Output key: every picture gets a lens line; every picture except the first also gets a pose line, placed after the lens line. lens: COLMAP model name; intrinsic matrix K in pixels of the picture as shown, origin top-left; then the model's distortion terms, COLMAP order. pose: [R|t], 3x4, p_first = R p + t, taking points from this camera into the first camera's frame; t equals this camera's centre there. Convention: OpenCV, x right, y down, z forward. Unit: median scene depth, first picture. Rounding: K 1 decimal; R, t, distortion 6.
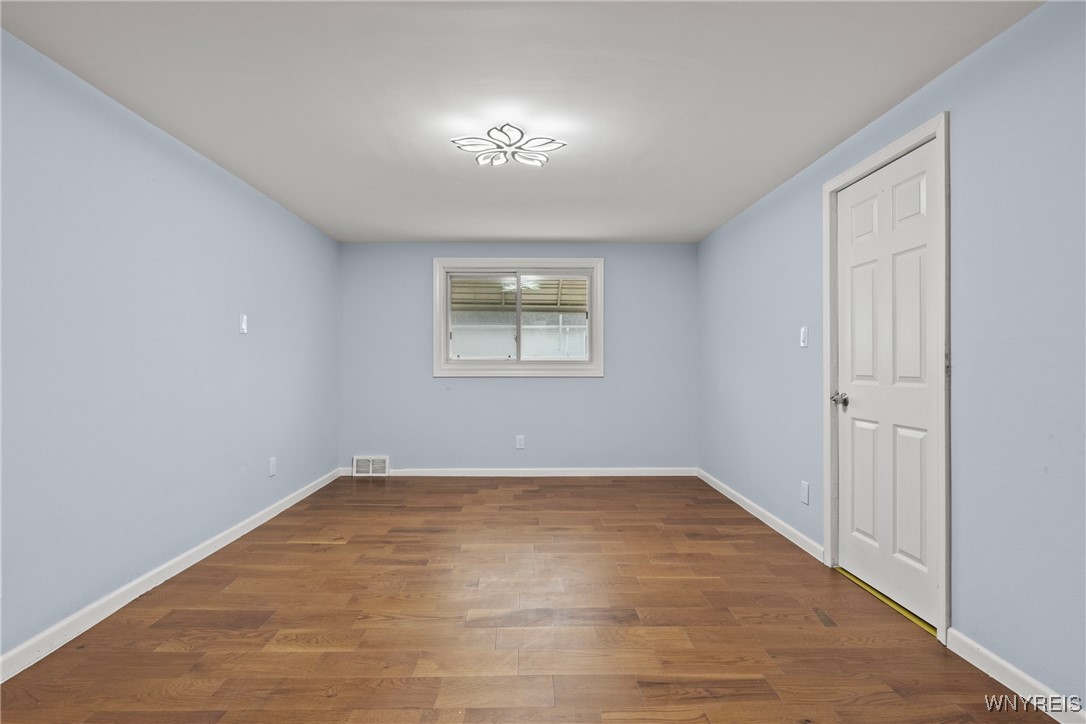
lens RADIAL K [[545.7, 0, 543.0], [0, 545.7, 362.0], [0, 0, 1]] dist [-0.005747, 0.000760]
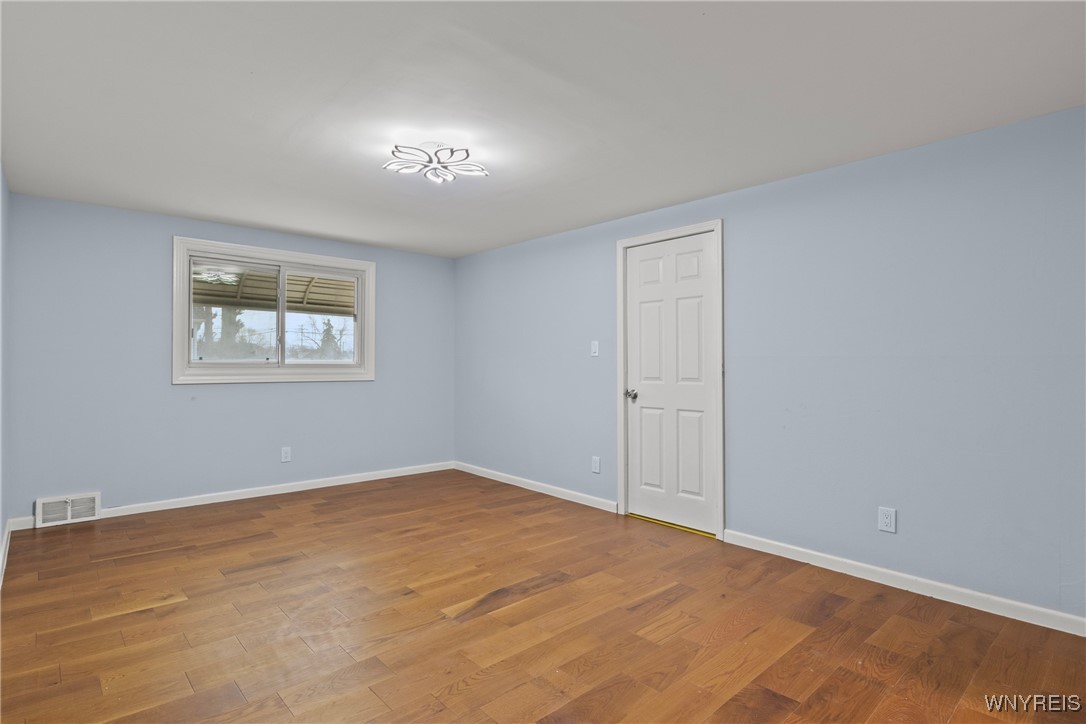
lens RADIAL K [[541.1, 0, 547.1], [0, 541.1, 353.8], [0, 0, 1]] dist [-0.005453, -0.000234]
pose [[0.754995, 0.015226, 0.655554, -0.455797], [-0.005291, 0.999839, -0.017128, -0.009663], [-0.655709, 0.009463, 0.754954, 0.063611]]
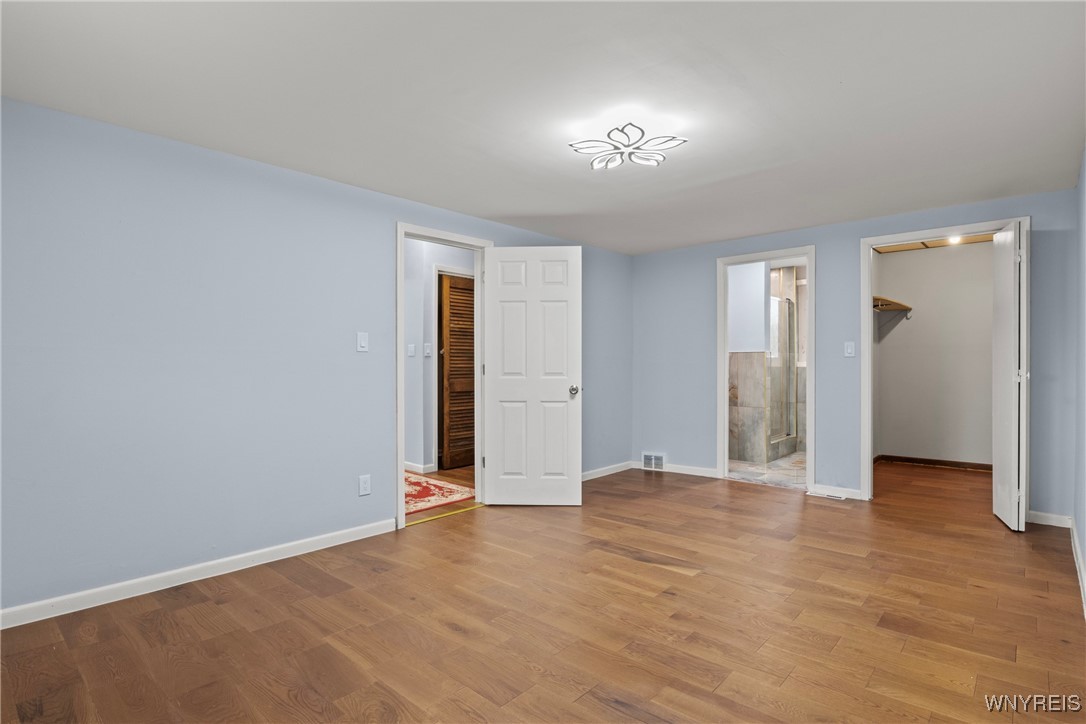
lens RADIAL K [[545.7, 0, 543.0], [0, 545.7, 362.0], [0, 0, 1]] dist [-0.005747, 0.000760]
pose [[-0.718409, 0.001122, 0.695620, -0.501257], [0.000879, 0.999999, -0.000704, -0.006807], [-0.695621, 0.000106, -0.718409, 1.432381]]
